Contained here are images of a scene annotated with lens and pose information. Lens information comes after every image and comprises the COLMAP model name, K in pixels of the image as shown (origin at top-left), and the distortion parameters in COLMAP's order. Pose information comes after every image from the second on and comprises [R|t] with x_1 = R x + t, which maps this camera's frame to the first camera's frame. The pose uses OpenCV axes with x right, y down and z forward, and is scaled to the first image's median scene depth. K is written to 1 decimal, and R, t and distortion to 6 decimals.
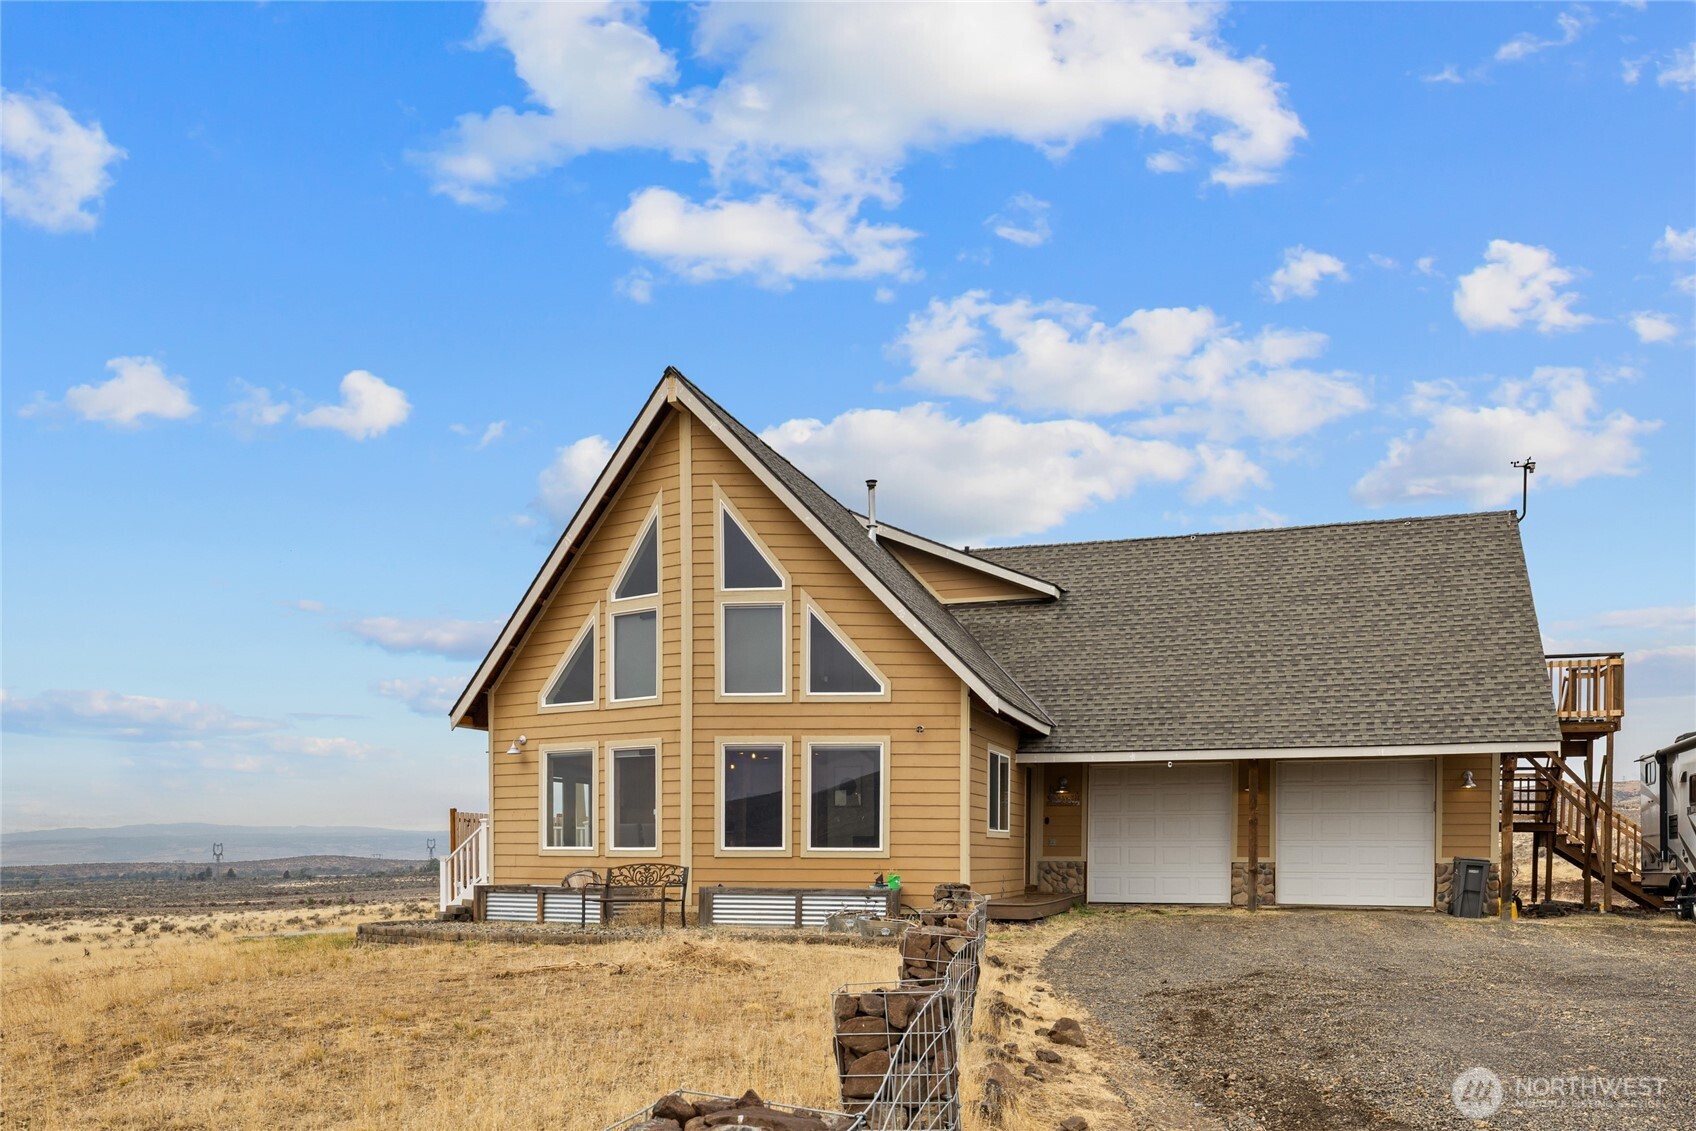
lens RADIAL K [[1346.7, 0, 718.2], [0, 1346.7, 688.8], [0, 0, 1]] dist [-0.001628, 0.002078]
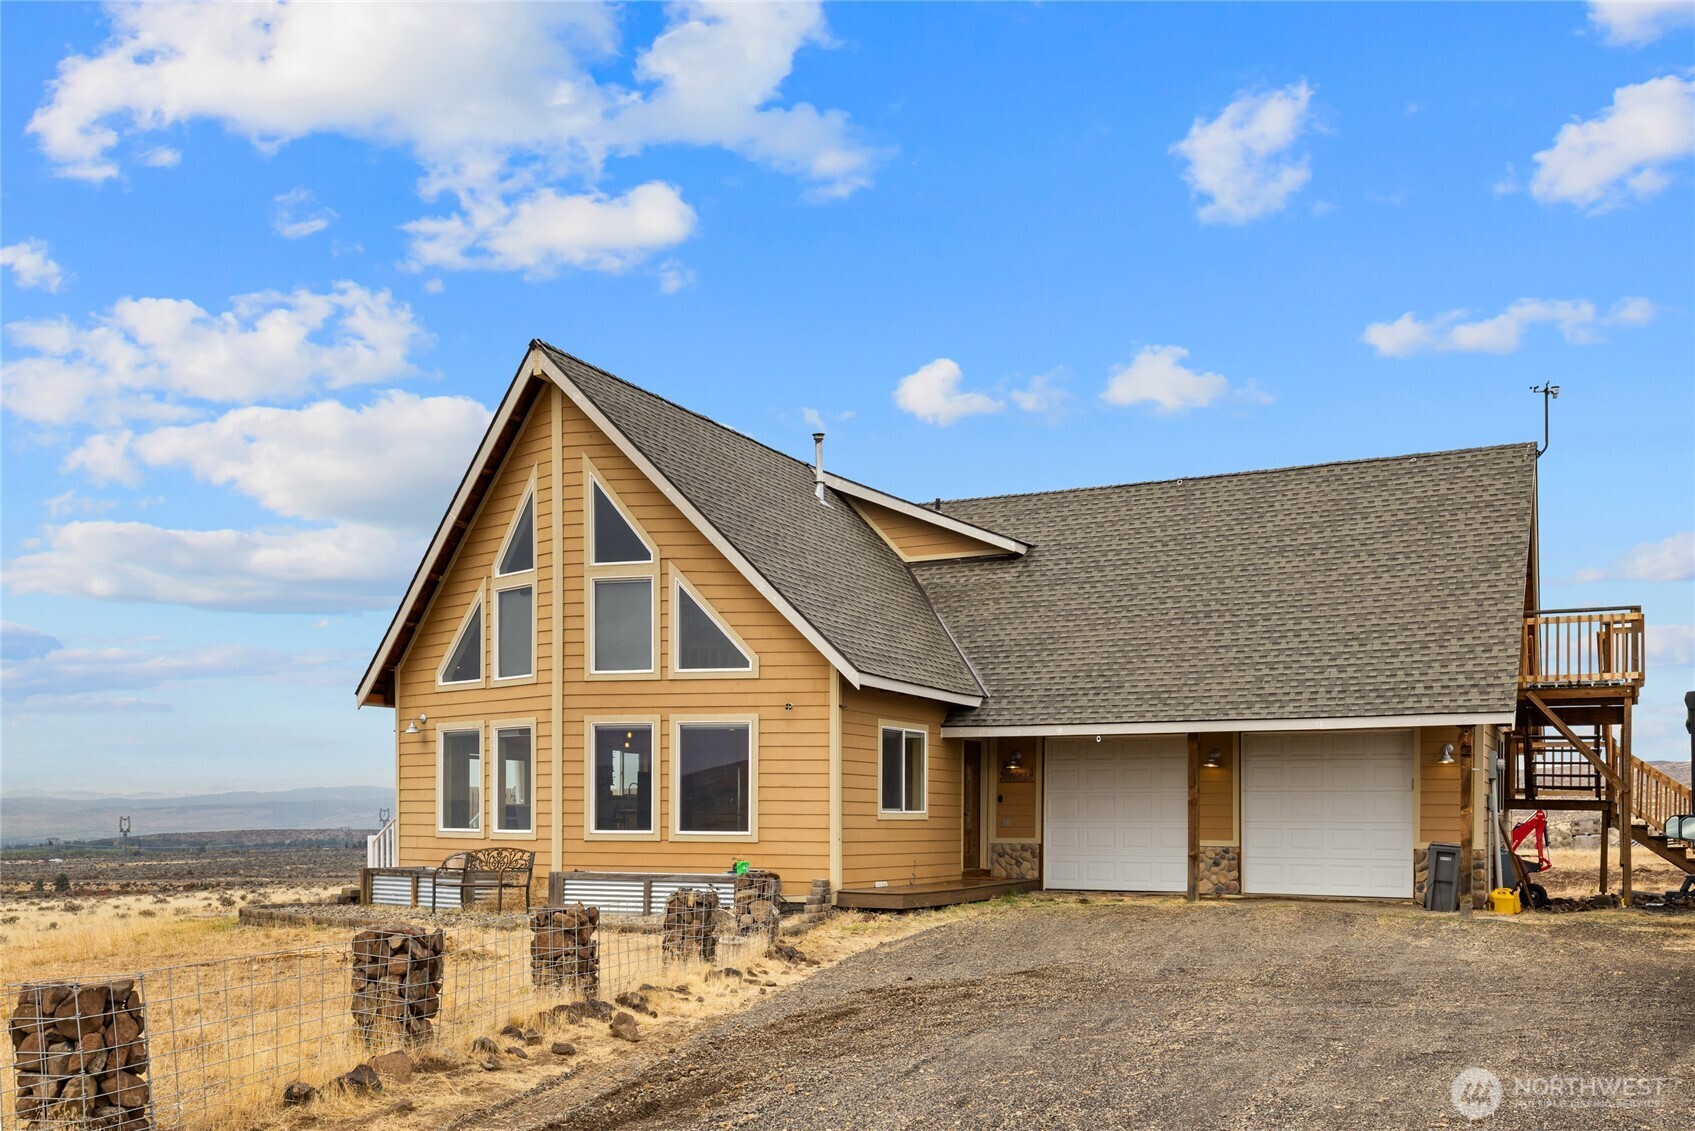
lens RADIAL K [[1606.3, 0, 847.5], [0, 1606.3, 565.5], [0, 0, 1]] dist [0.003351, -0.000452]
pose [[0.986541, -0.023645, -0.161793, 0.355529], [0.018813, 0.999332, -0.031335, -0.031355], [0.162426, 0.027870, 0.986327, -0.109850]]
